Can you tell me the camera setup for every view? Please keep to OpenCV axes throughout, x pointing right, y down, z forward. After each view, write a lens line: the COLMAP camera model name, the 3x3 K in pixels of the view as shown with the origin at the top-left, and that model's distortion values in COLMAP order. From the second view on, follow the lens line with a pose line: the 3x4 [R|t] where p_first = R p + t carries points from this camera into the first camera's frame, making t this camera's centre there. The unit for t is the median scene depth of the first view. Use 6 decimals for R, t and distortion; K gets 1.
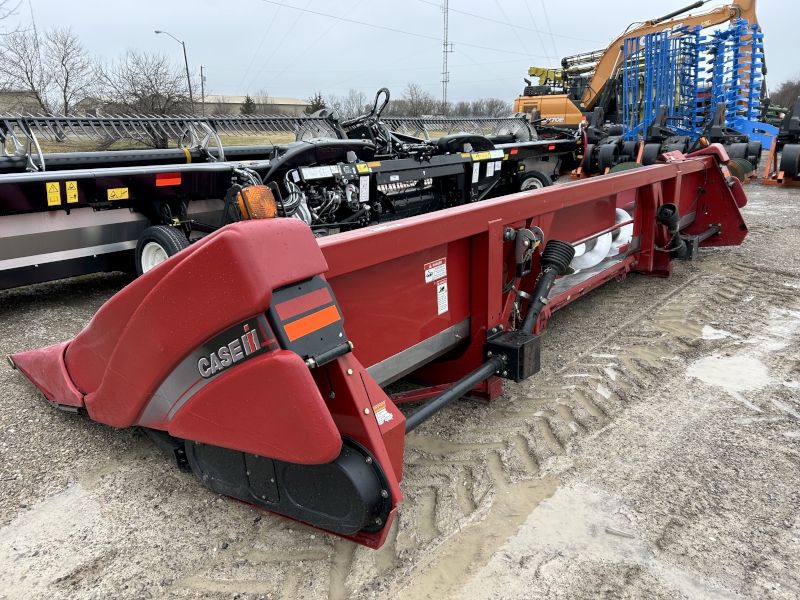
lens RADIAL K [[588.0, 0, 400.0], [0, 588.0, 300.0], [0, 0, 1]] dist [0.077287, -0.087572]
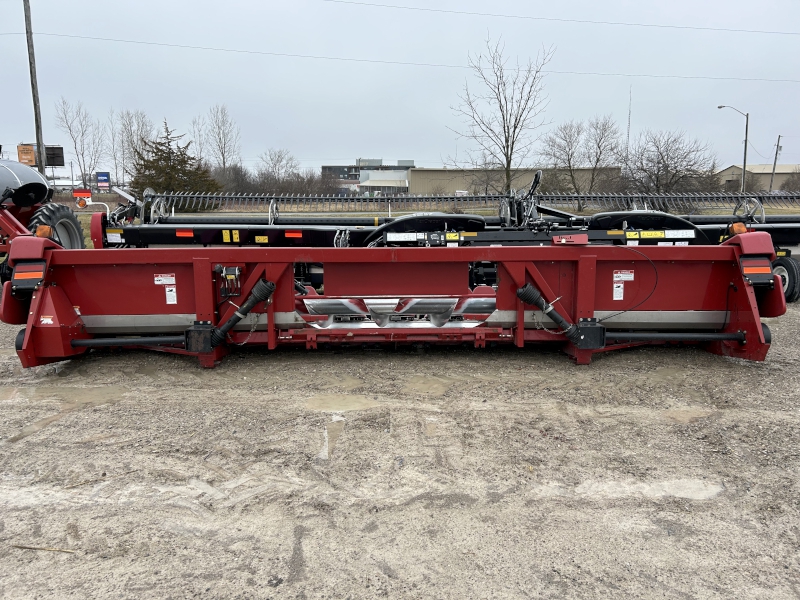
lens RADIAL K [[588.0, 0, 400.0], [0, 588.0, 300.0], [0, 0, 1]] dist [0.077287, -0.087572]
pose [[0.645674, 0.140383, -0.750599, 1.135566], [-0.224628, 0.974383, -0.010991, -0.076374], [0.729827, 0.175702, 0.660667, 0.176935]]
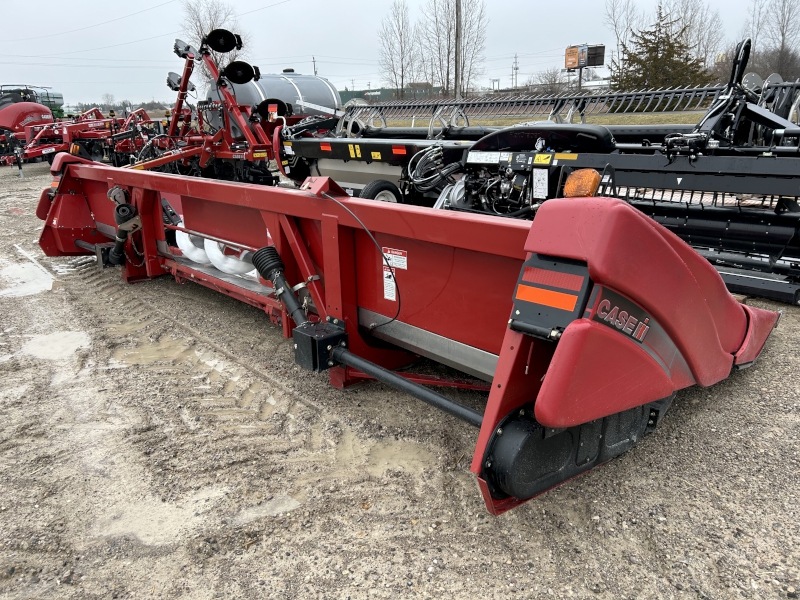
lens RADIAL K [[588.0, 0, 400.0], [0, 588.0, 300.0], [0, 0, 1]] dist [0.077287, -0.087572]
pose [[-0.160378, 0.323031, -0.932700, 1.134491], [-0.239273, 0.904025, 0.354243, -0.407463], [0.957616, 0.279982, -0.067693, 1.286381]]
